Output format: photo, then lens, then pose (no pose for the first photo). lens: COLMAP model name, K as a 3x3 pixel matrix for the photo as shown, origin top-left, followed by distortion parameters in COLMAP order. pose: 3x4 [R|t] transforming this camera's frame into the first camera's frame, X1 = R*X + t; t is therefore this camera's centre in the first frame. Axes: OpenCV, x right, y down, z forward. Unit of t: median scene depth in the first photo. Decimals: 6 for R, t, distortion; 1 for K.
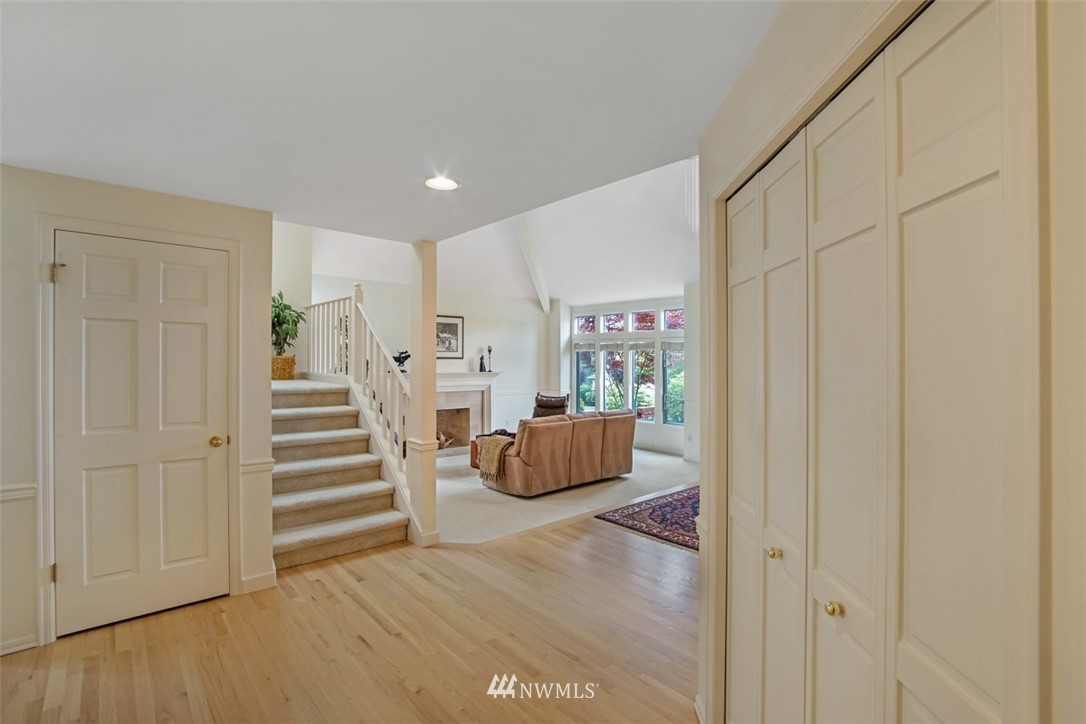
lens RADIAL K [[497.2, 0, 539.2], [0, 497.2, 360.2], [0, 0, 1]] dist [-0.029440, 0.000321]
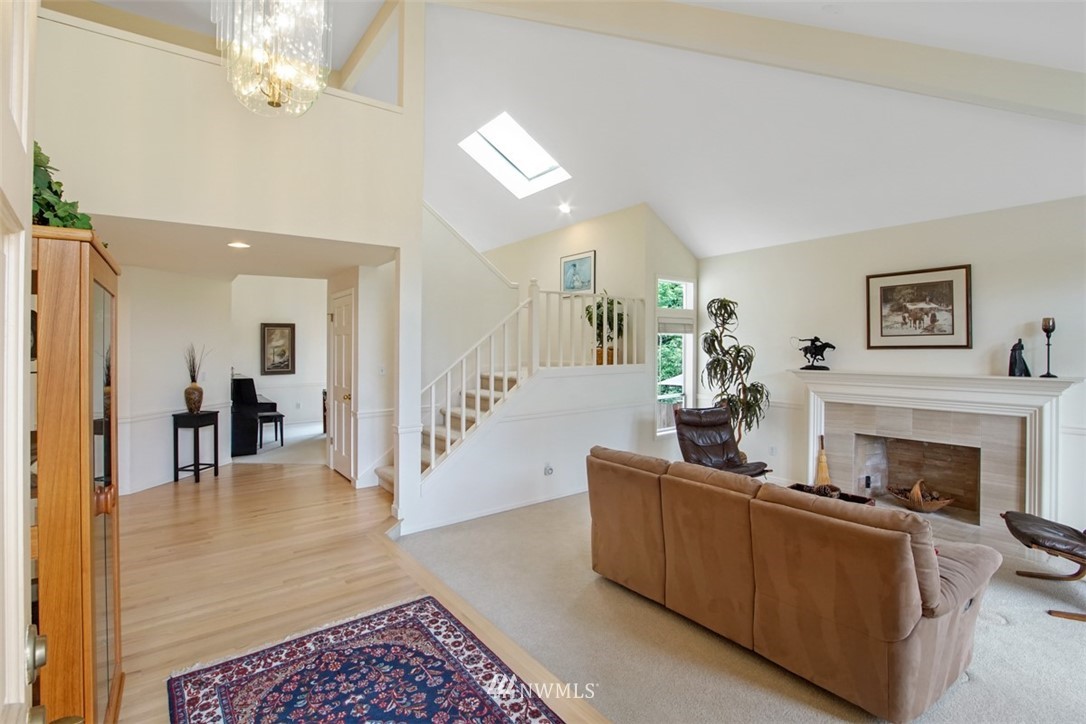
lens RADIAL K [[497.2, 0, 538.1], [0, 497.2, 351.2], [0, 0, 1]] dist [-0.029440, 0.000321]
pose [[-0.087164, -0.000072, -0.996194, 0.382912], [0.001026, 0.999999, -0.000162, -0.000361], [0.996193, -0.001037, -0.087164, 0.622126]]
